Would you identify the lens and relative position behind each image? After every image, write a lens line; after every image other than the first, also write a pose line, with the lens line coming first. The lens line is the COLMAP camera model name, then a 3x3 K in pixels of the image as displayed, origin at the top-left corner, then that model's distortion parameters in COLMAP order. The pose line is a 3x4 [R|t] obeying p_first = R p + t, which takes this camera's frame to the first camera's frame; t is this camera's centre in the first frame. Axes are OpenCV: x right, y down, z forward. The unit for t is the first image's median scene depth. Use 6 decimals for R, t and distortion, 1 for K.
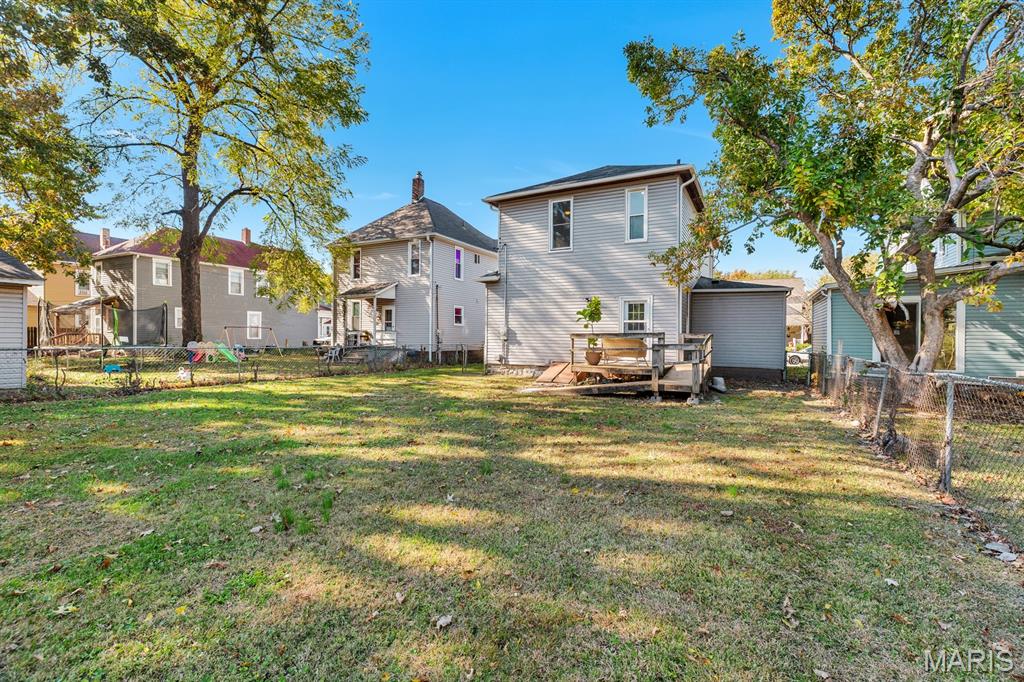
lens RADIAL K [[452.8, 0, 525.7], [0, 452.8, 328.6], [0, 0, 1]] dist [-0.000547, 0.000603]
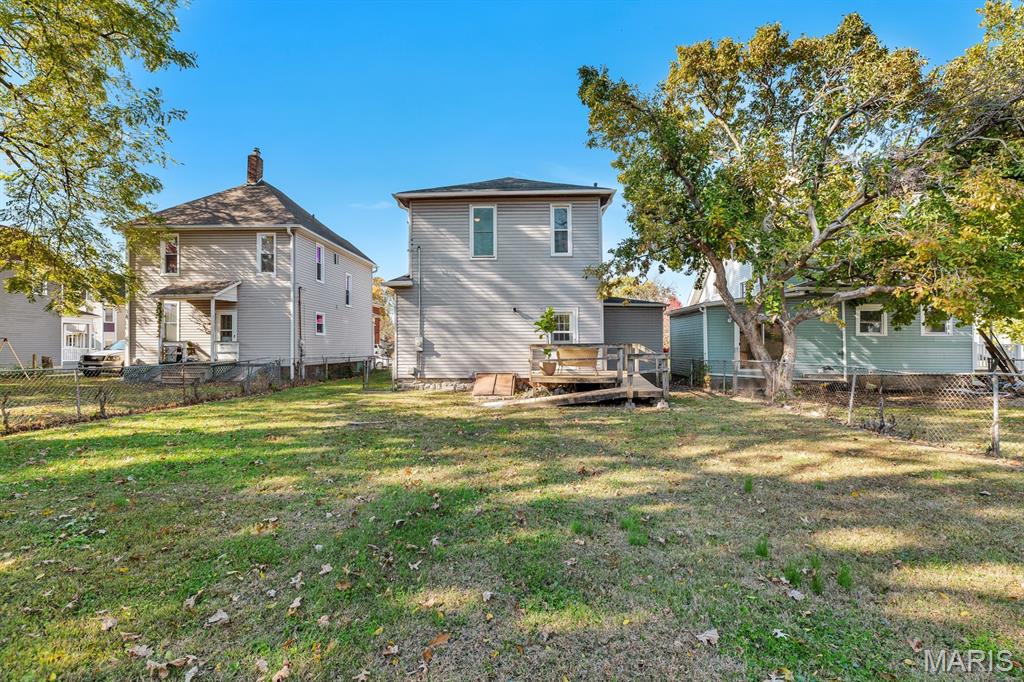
lens RADIAL K [[452.8, 0, 517.9], [0, 452.8, 337.2], [0, 0, 1]] dist [-0.000547, 0.000603]
pose [[0.904157, -0.000962, 0.427198, -0.191660], [0.001121, 0.999999, -0.000120, -0.002699], [-0.427198, 0.000588, 0.904158, 0.066453]]
